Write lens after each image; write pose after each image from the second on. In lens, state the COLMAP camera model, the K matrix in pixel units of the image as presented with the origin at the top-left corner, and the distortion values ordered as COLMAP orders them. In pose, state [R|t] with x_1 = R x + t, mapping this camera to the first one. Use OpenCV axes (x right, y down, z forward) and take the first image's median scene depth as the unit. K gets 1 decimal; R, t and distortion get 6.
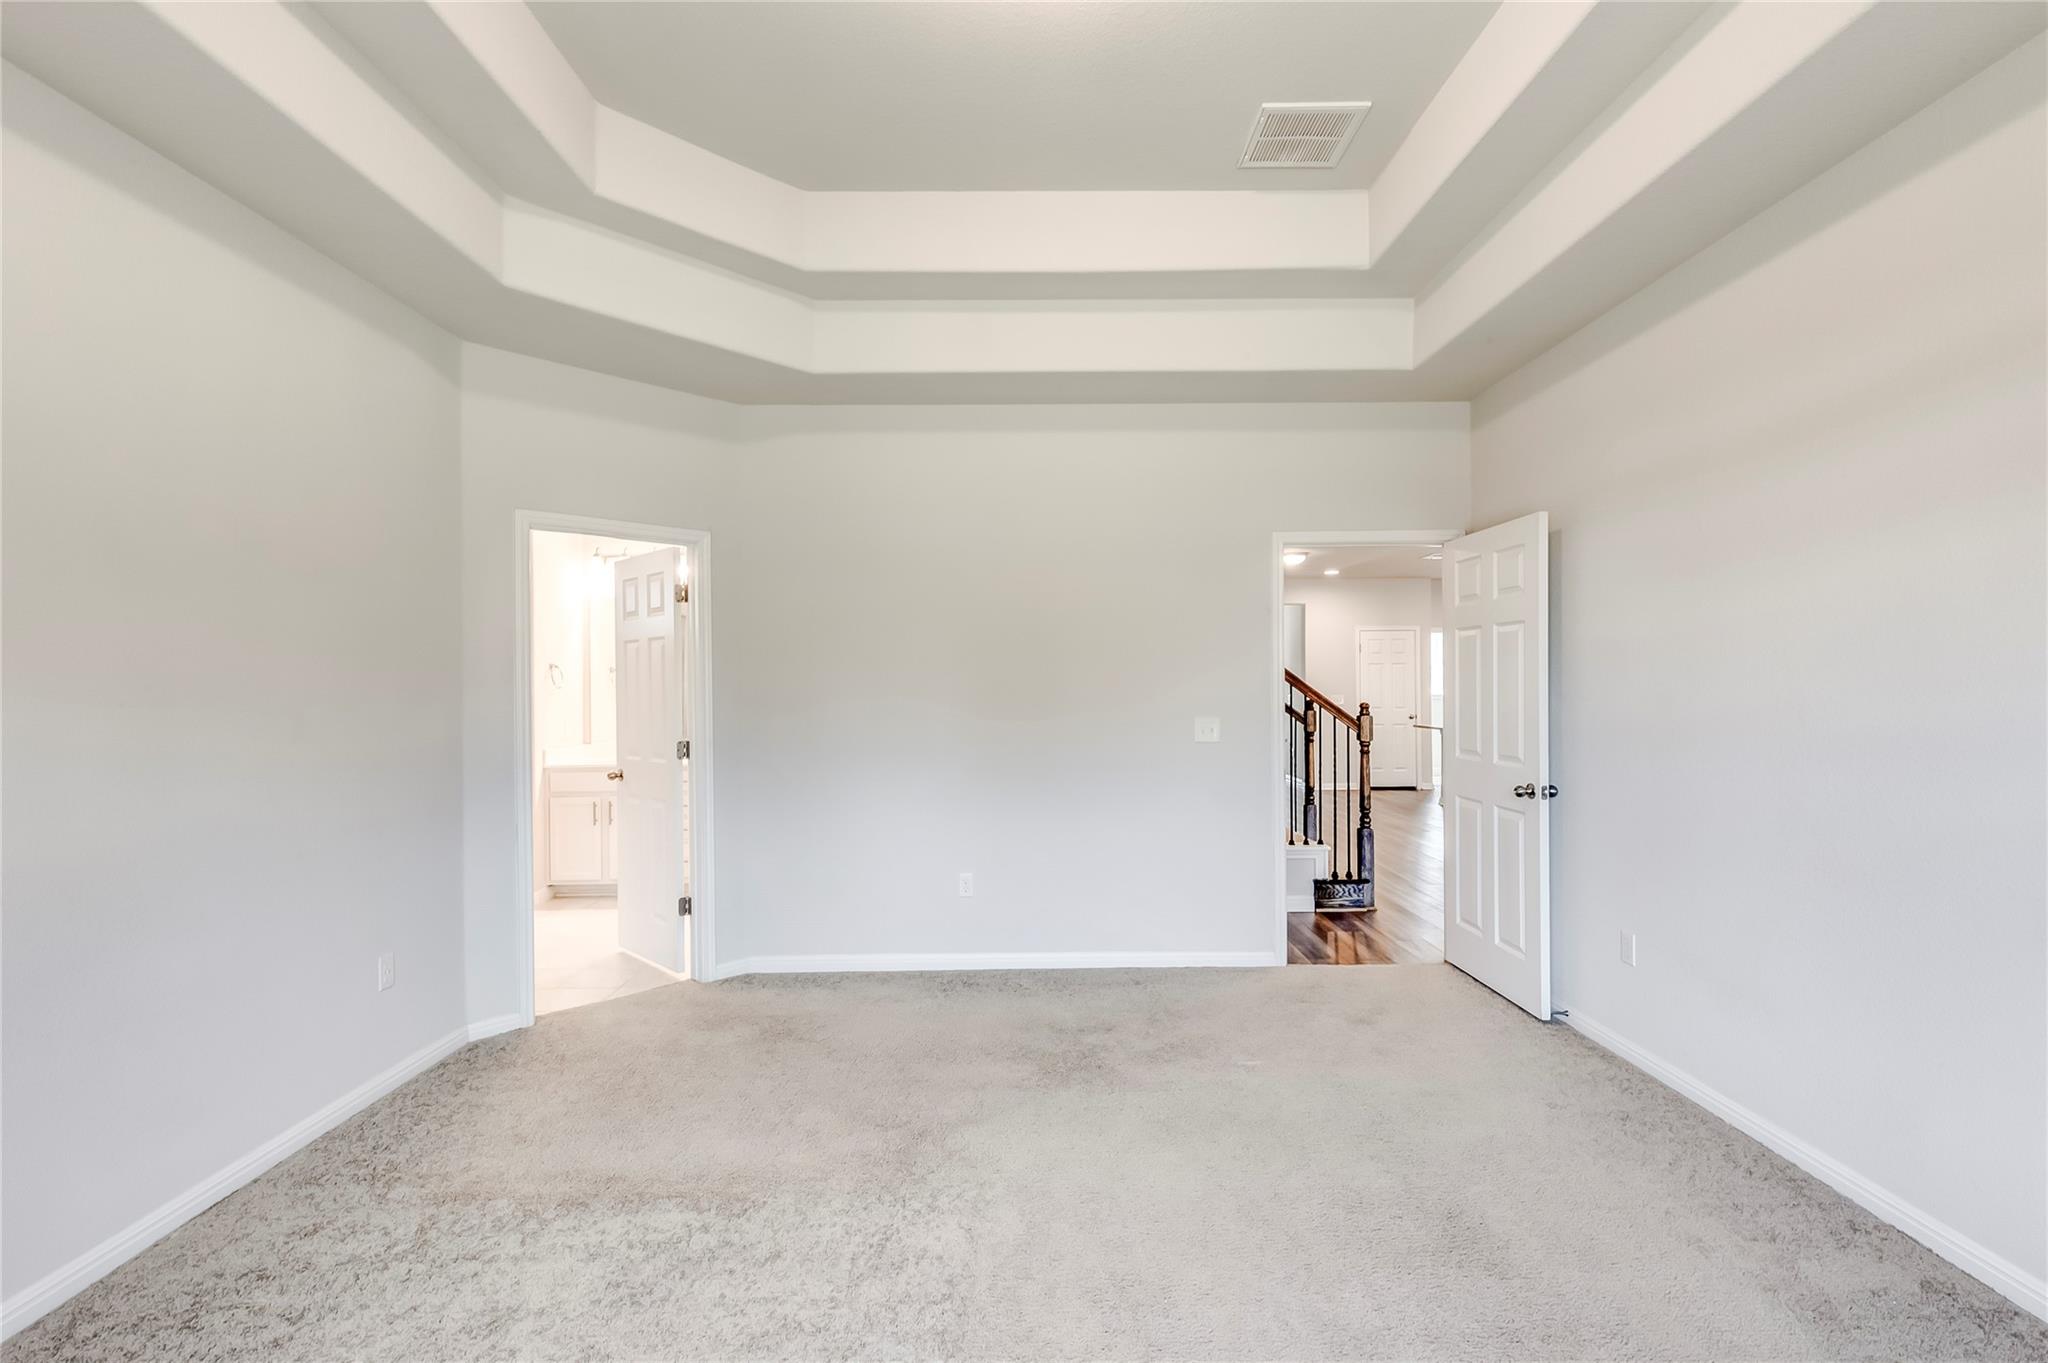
lens RADIAL K [[922.2, 0, 1027.1], [0, 922.2, 678.4], [0, 0, 1]] dist [0.003923, 0.001164]
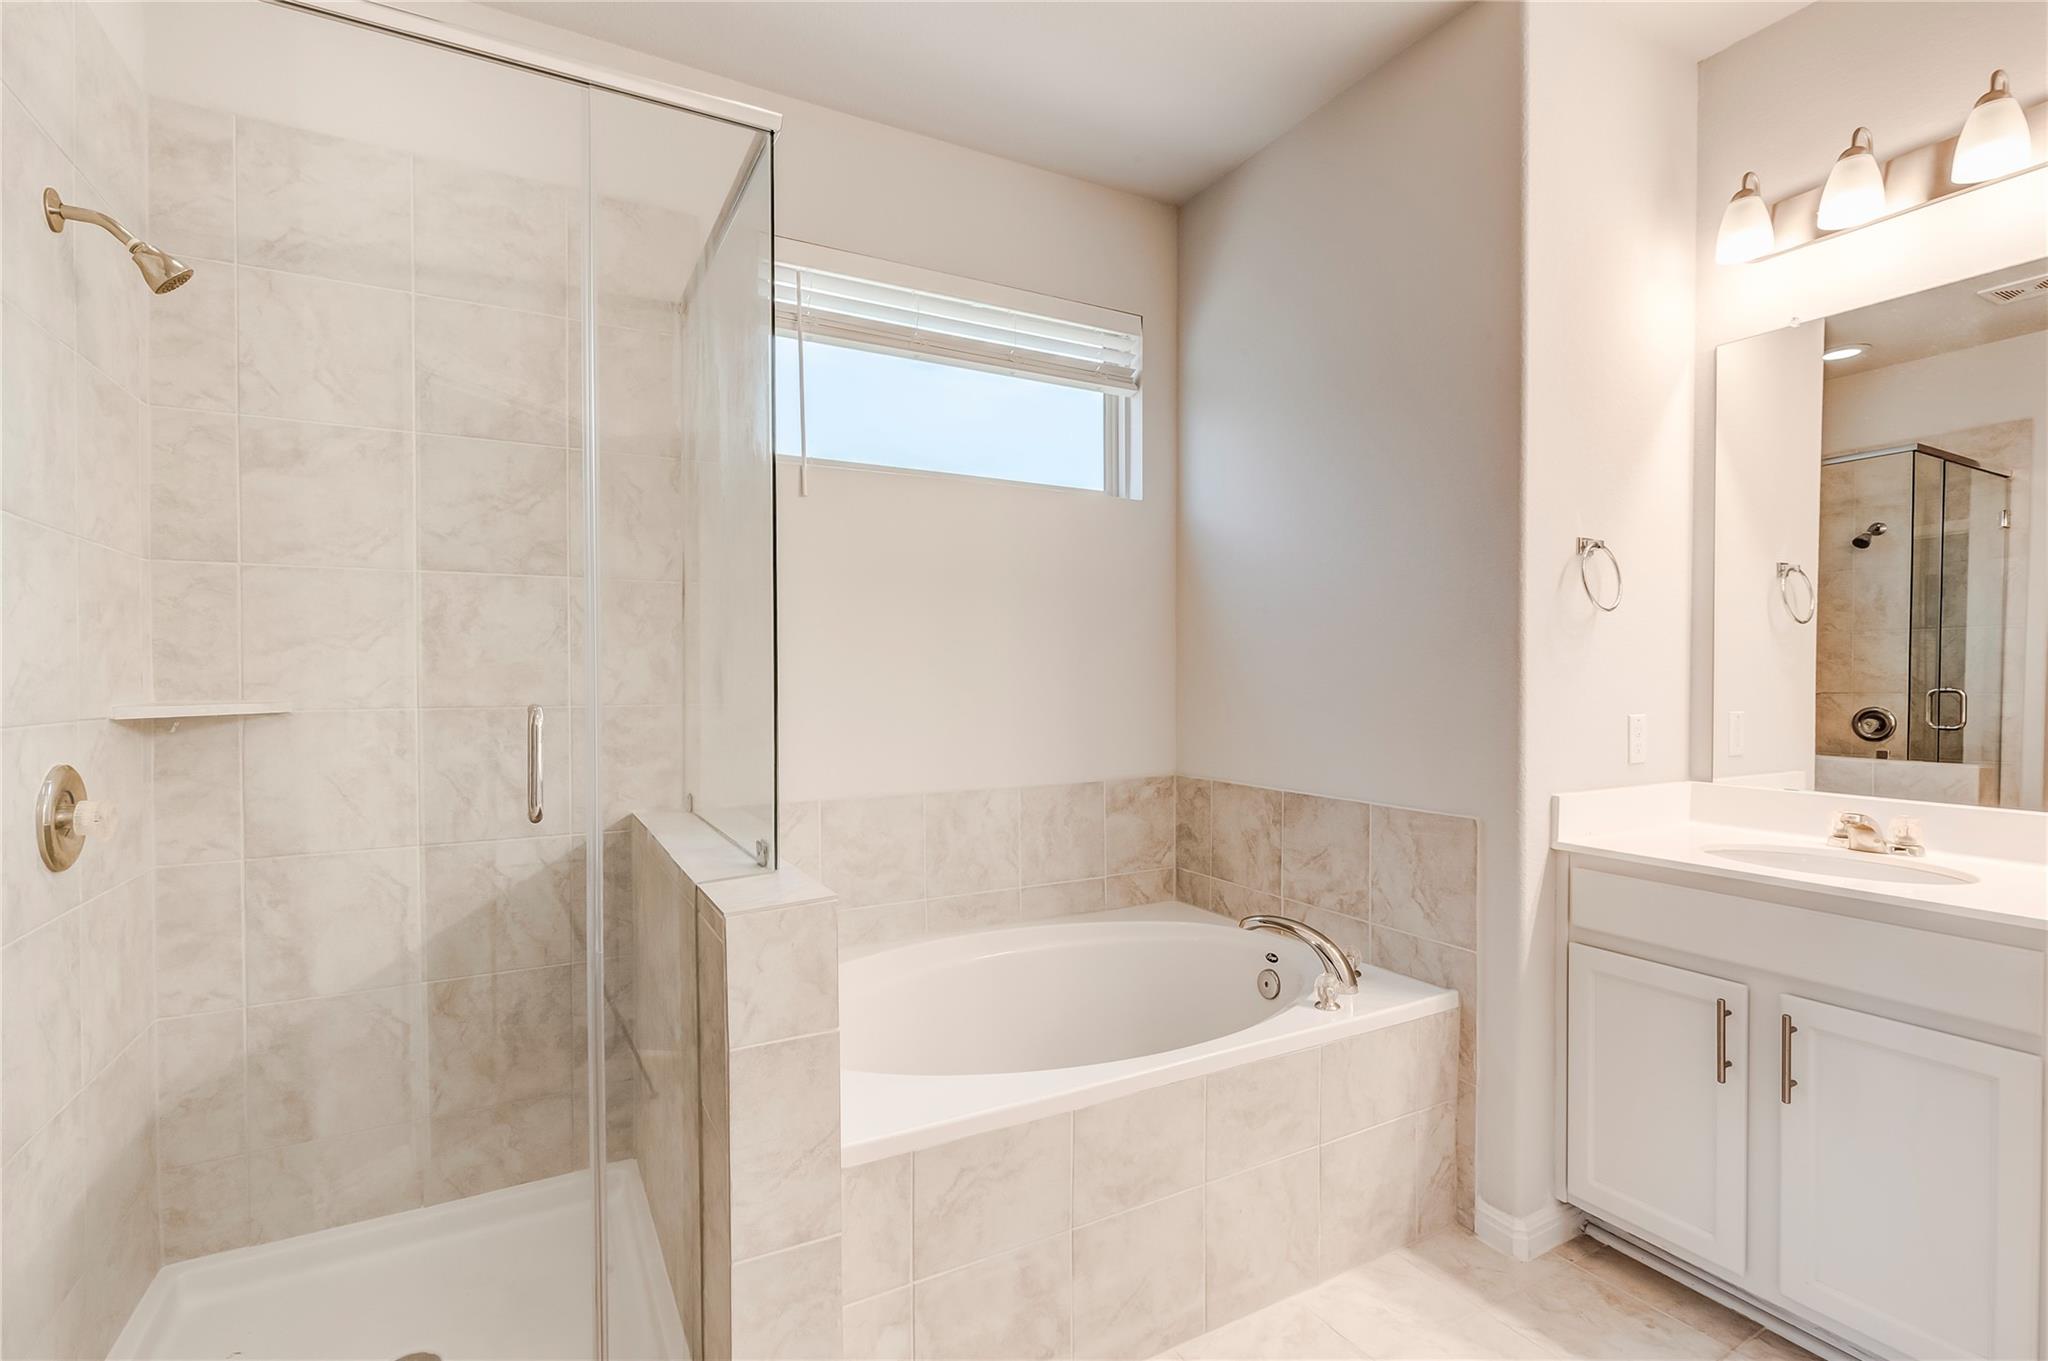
lens RADIAL K [[922.2, 0, 1027.0], [0, 922.2, 681.0], [0, 0, 1]] dist [0.003923, 0.001164]
pose [[0.470874, 0.017933, -0.882018, -0.318336], [-0.007508, 0.999839, 0.016320, 0.032026], [0.882169, -0.001063, 0.470933, 0.673107]]
